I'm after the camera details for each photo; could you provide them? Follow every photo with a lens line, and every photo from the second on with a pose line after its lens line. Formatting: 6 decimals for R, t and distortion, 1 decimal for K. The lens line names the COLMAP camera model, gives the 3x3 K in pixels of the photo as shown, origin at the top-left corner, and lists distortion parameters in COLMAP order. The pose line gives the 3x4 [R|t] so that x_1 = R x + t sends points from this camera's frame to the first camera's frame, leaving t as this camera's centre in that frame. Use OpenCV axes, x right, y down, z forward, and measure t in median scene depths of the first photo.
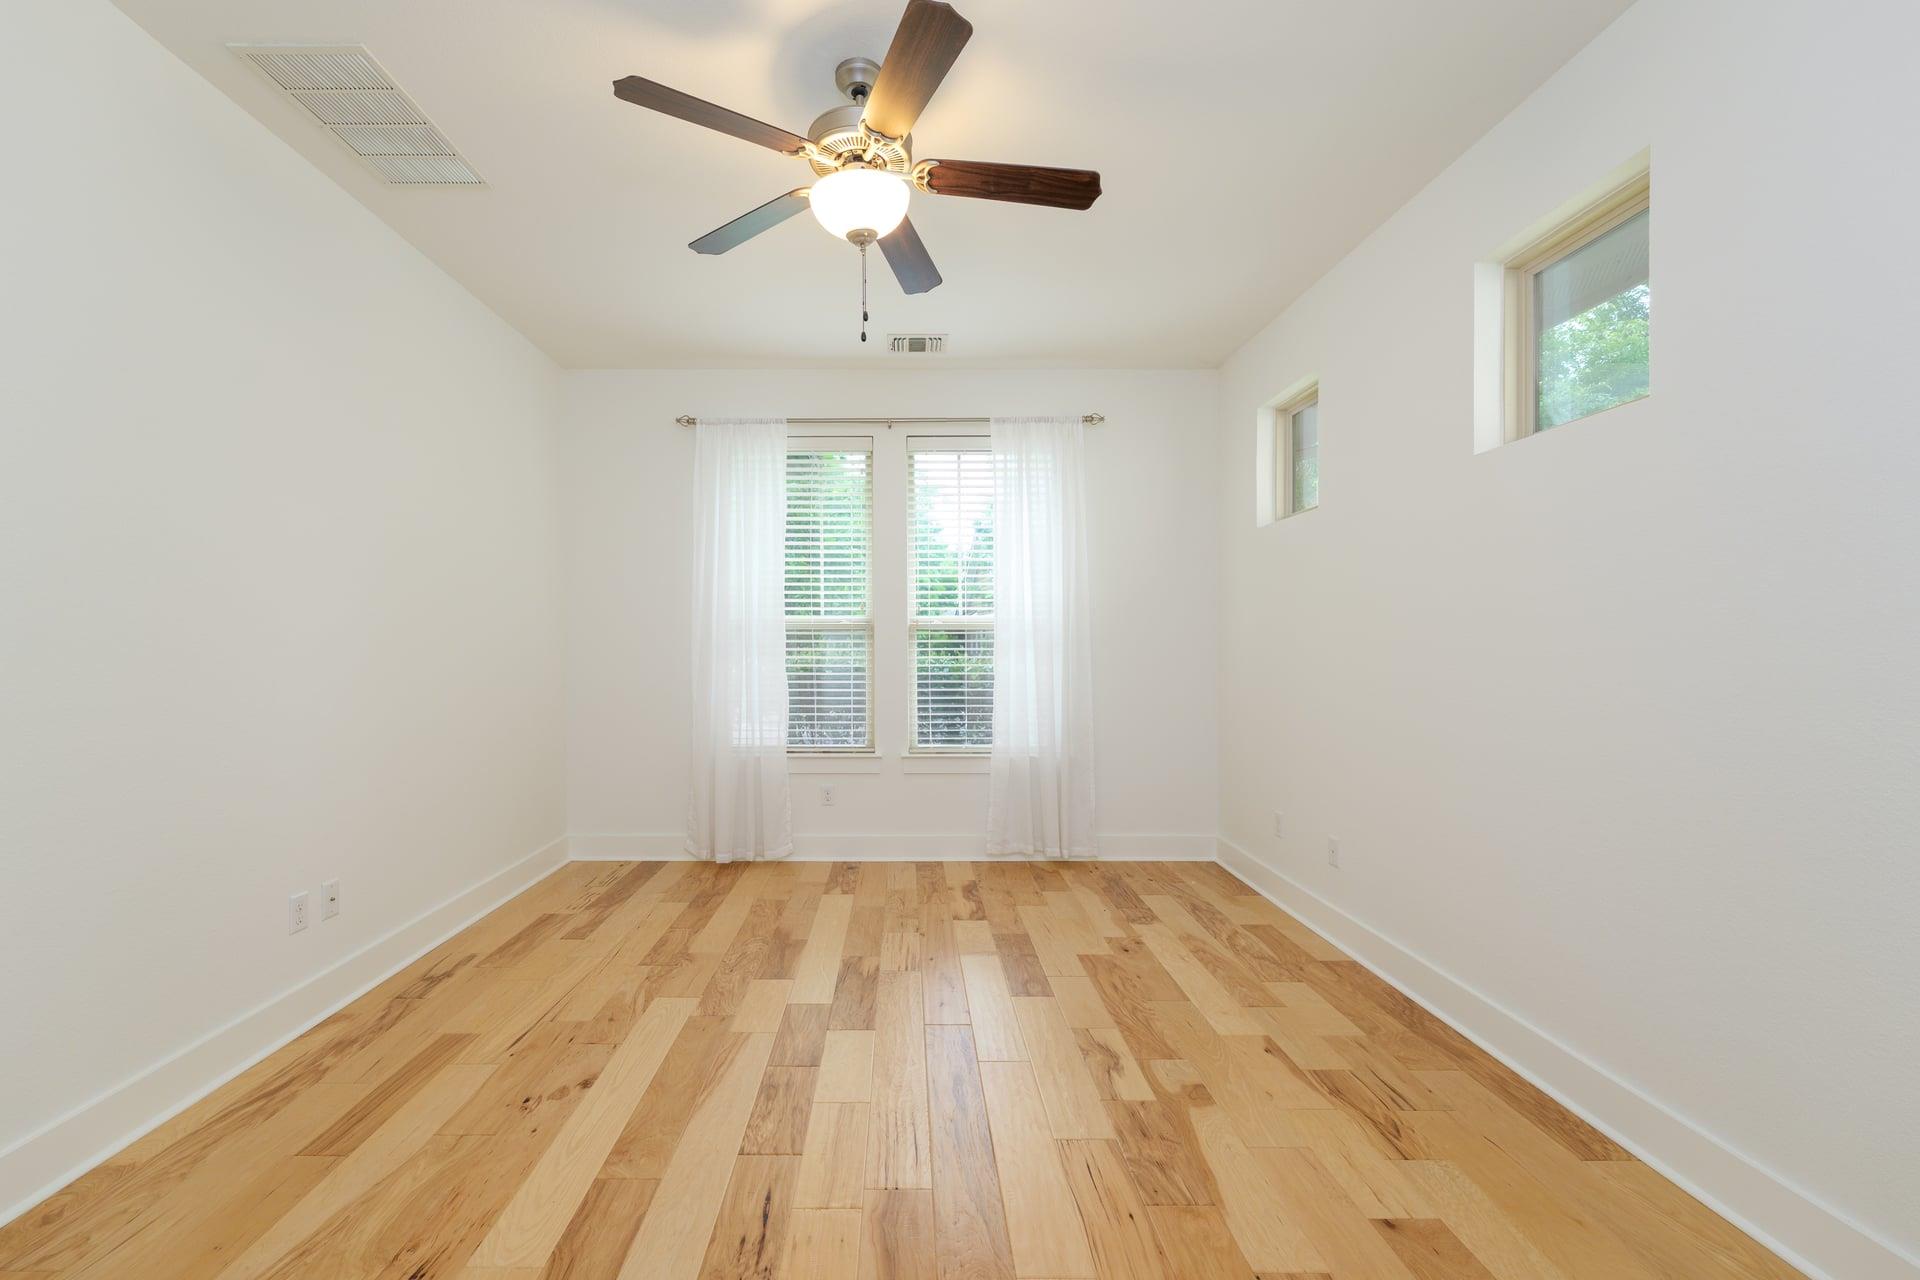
lens RADIAL K [[816.5, 0, 963.4], [0, 816.5, 652.1], [0, 0, 1]] dist [0.004042, -0.000271]
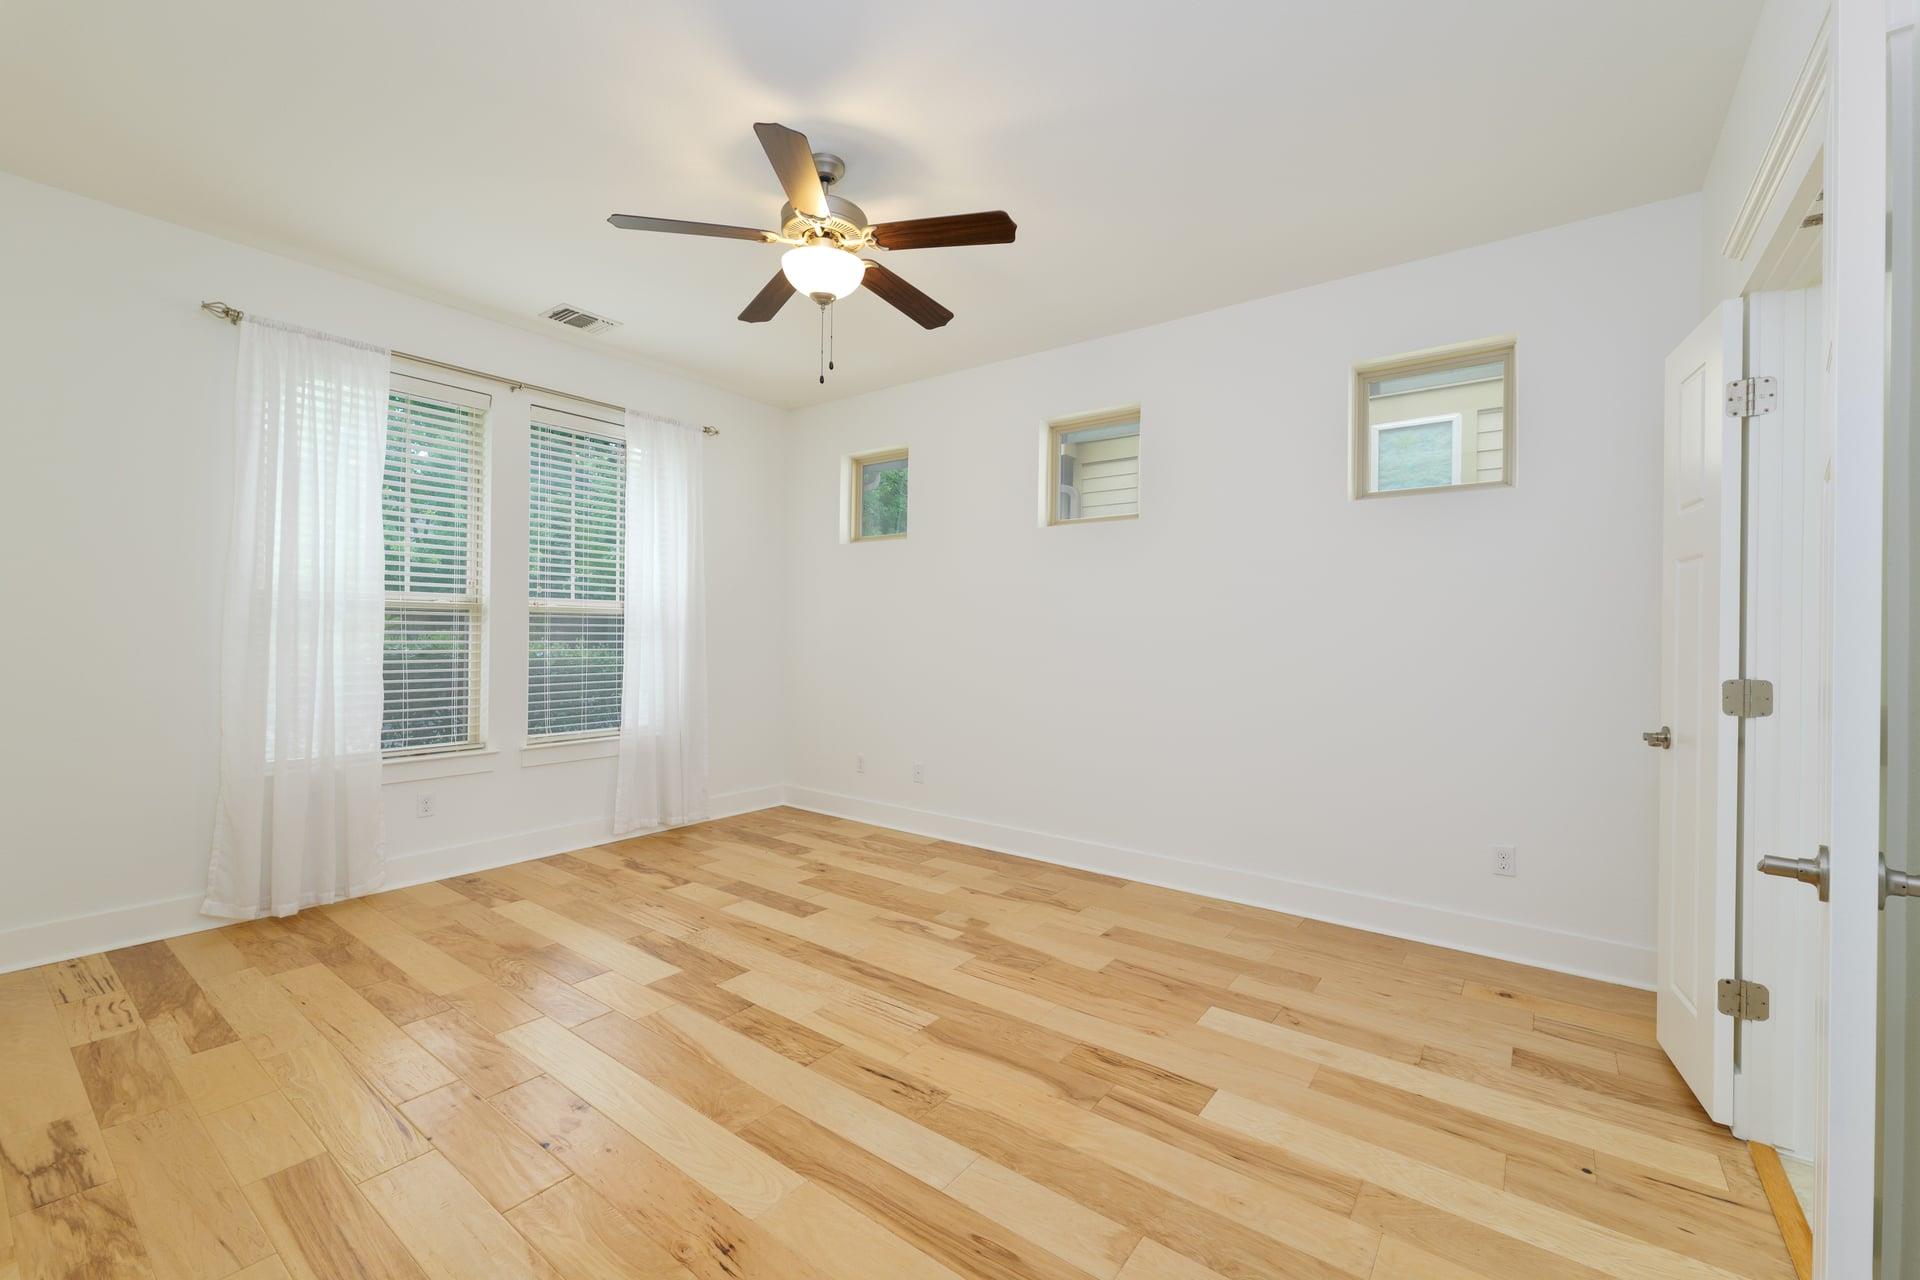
lens RADIAL K [[782.3, 0, 961.2], [0, 782.3, 637.2], [0, 0, 1]] dist [0.002132, -0.000339]
pose [[0.599156, 0.002791, 0.800627, -0.589819], [-0.005403, 0.999985, 0.000558, -0.002427], [-0.800614, -0.004660, 0.599163, 0.084649]]
